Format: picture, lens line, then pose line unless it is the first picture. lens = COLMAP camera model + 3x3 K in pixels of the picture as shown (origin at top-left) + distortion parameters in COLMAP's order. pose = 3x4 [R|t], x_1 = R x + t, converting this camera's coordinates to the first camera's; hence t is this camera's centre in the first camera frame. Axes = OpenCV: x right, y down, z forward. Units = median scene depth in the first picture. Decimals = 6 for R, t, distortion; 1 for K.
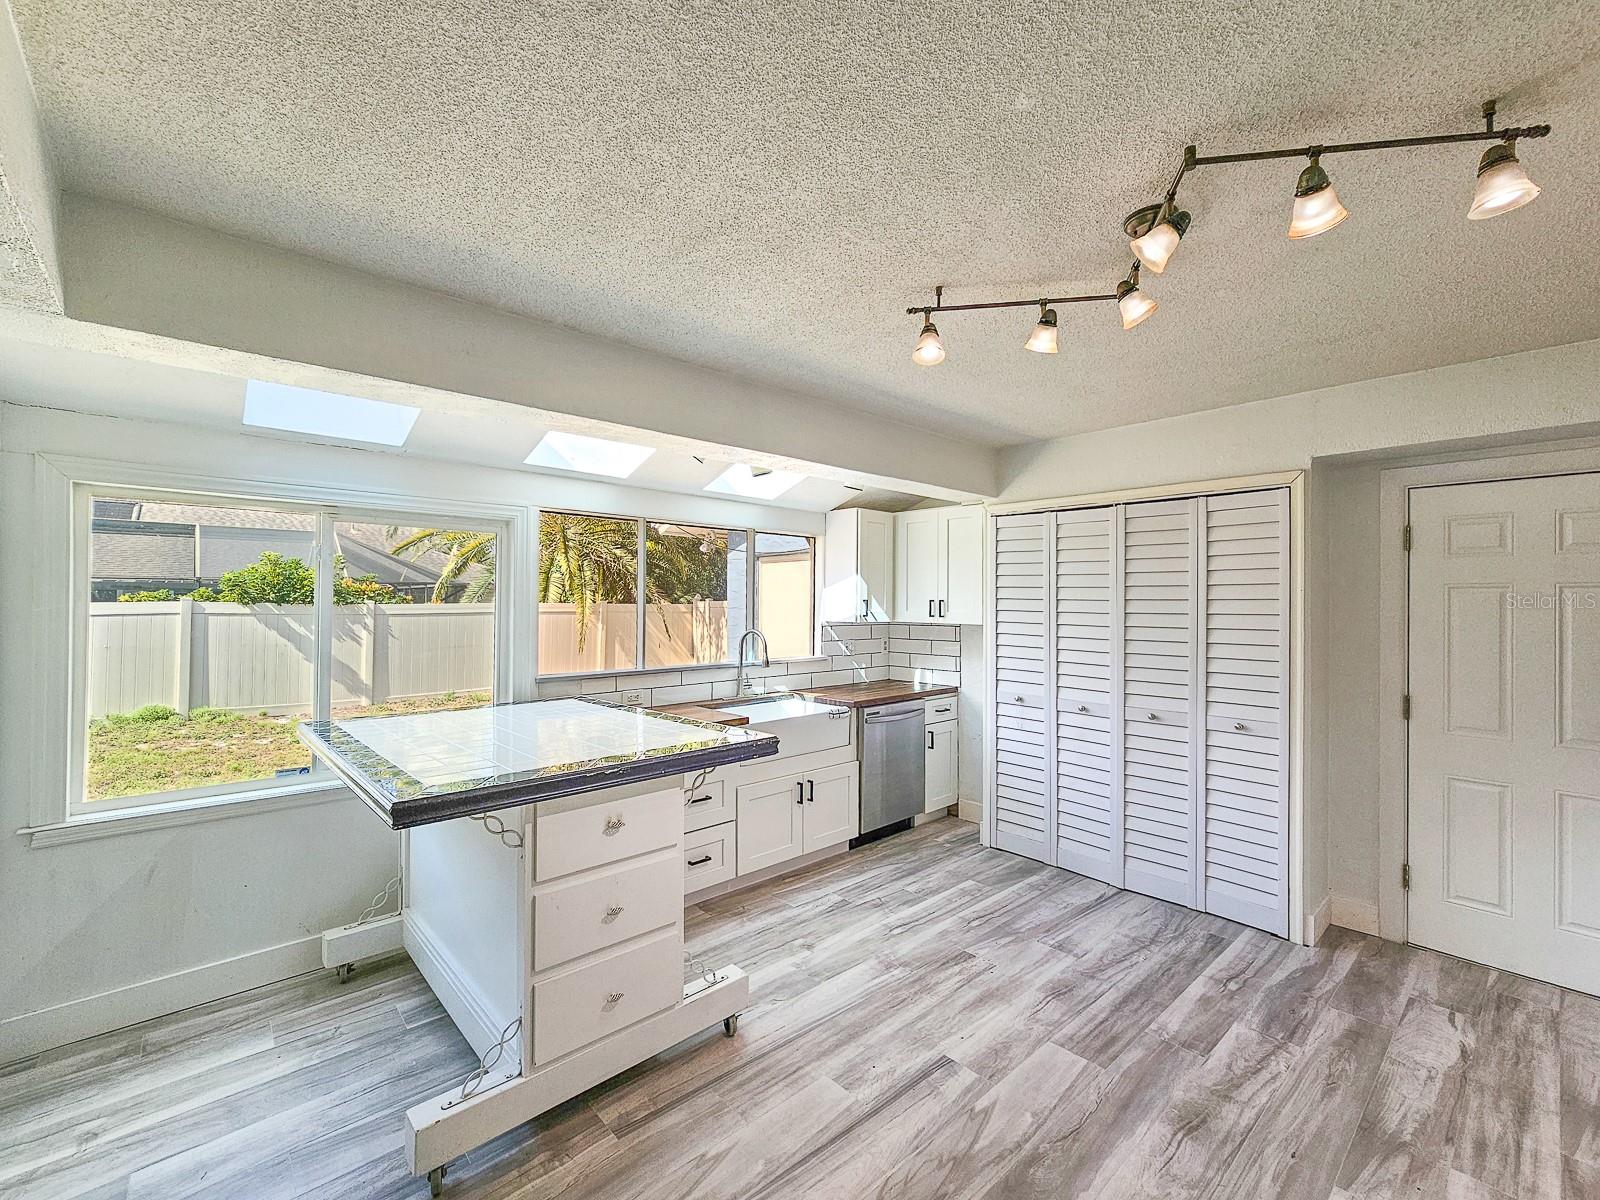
lens RADIAL K [[676.6, 0, 800.0], [0, 676.6, 600.0], [0, 0, 1]] dist [0.000943, 0.000455]
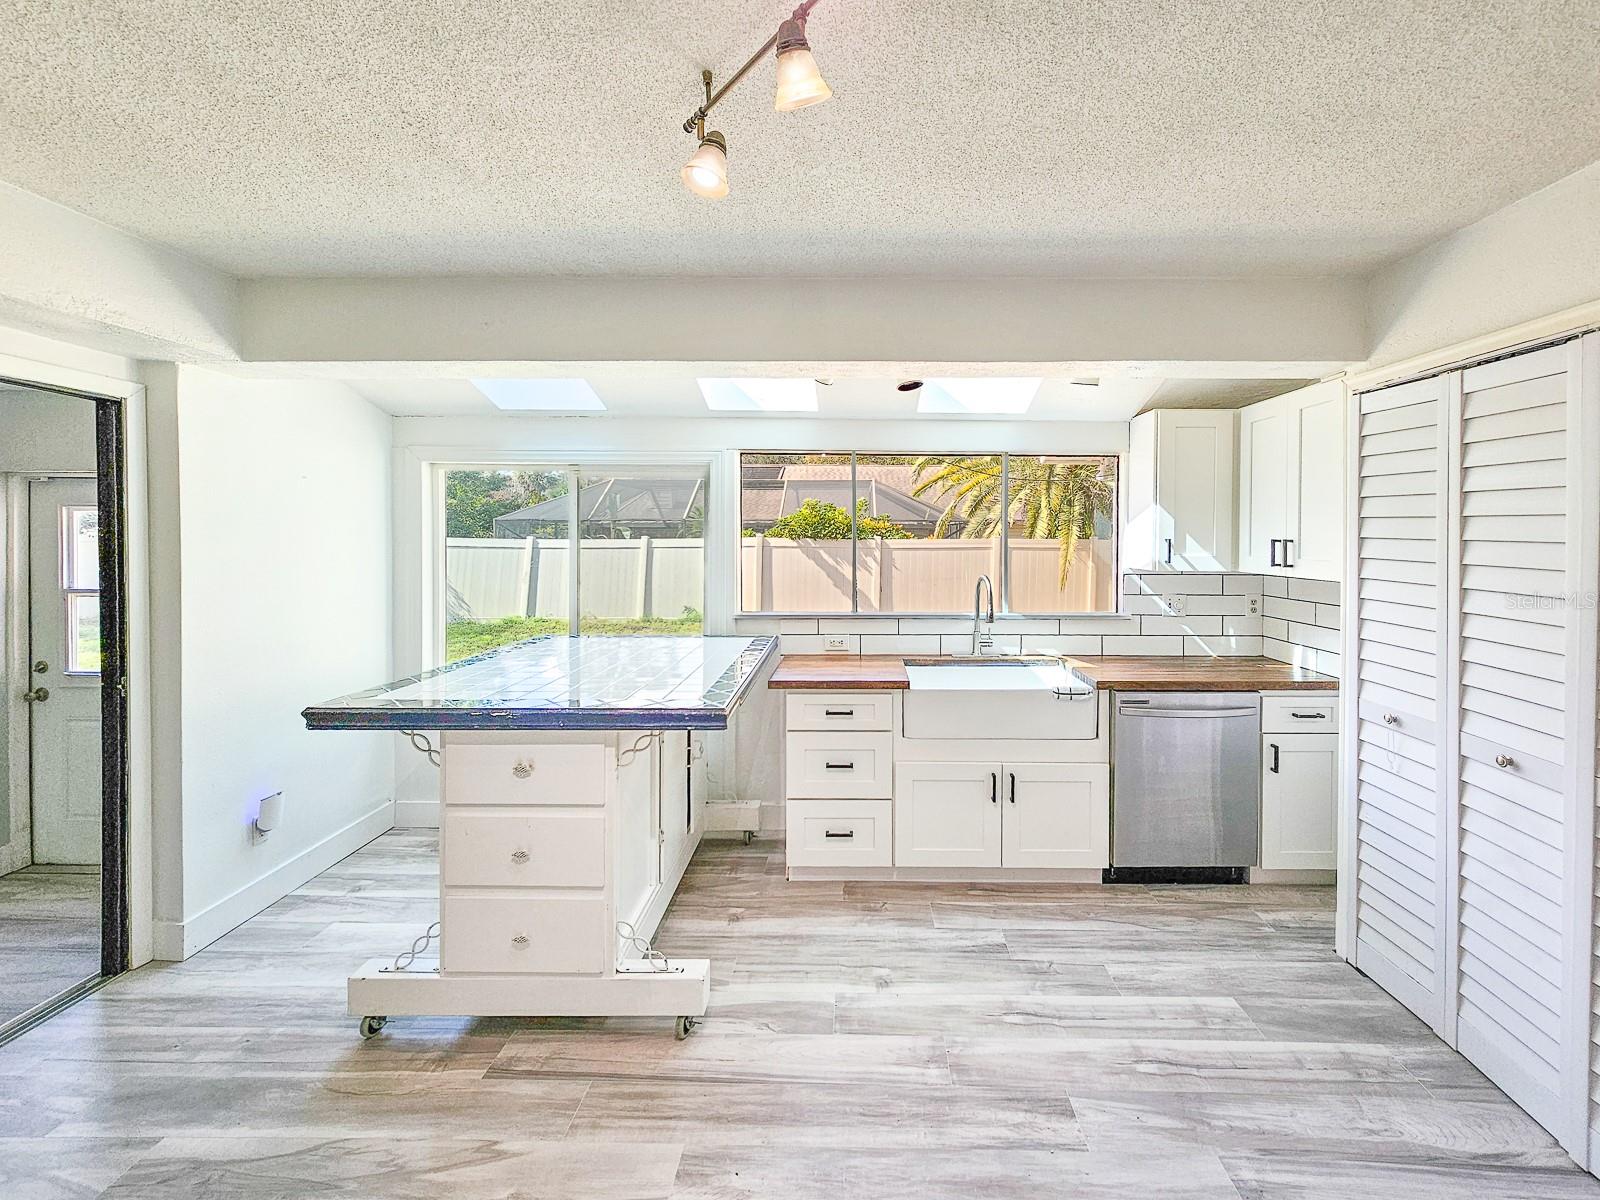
lens RADIAL K [[676.5, 0, 841.9], [0, 676.5, 549.7], [0, 0, 1]] dist [-0.000827, -0.000010]
pose [[0.736771, 0.013483, -0.676008, 0.442125], [0.001287, 0.999771, 0.021342, -0.006138], [0.676141, -0.016594, 0.736585, 0.351086]]
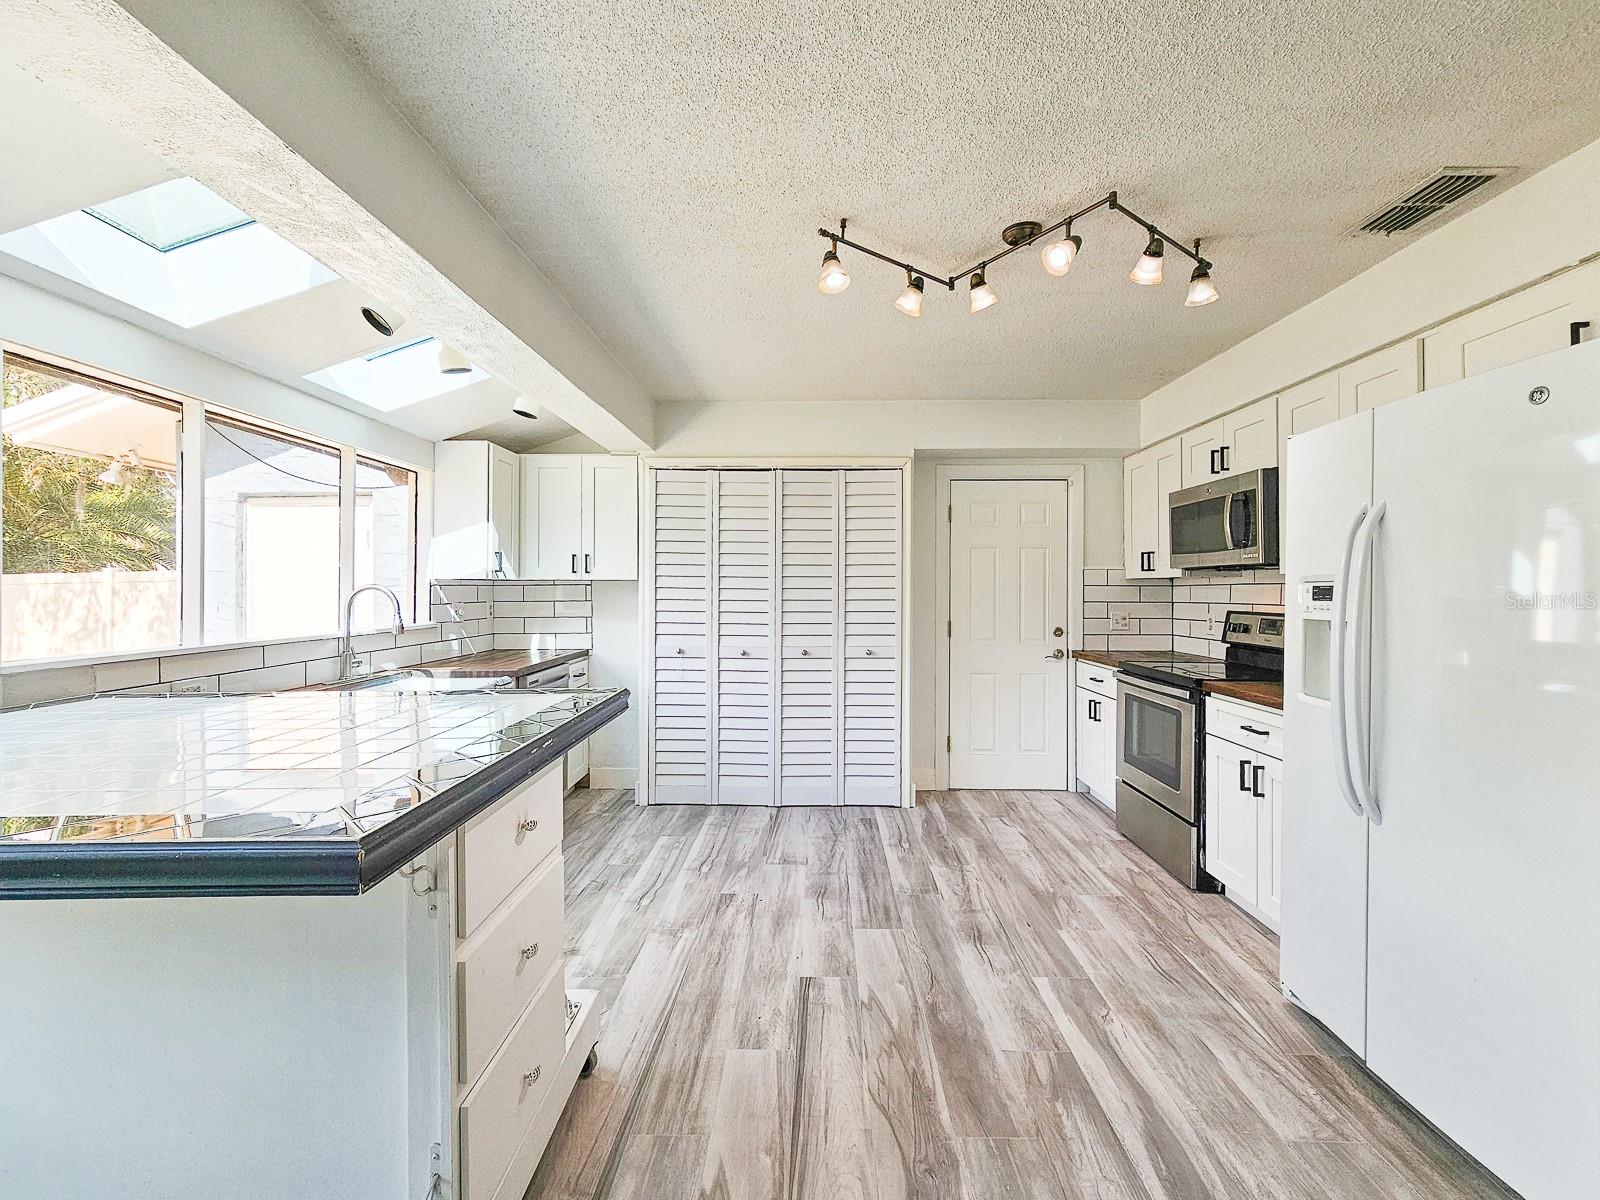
lens RADIAL K [[675.7, 0, 806.7], [0, 675.7, 587.7], [0, 0, 1]] dist [0.000744, 0.000309]
pose [[0.690974, -0.007427, 0.722842, -0.339602], [0.001110, 0.999957, 0.009214, 0.050447], [-0.722879, -0.005564, 0.690952, 0.194180]]
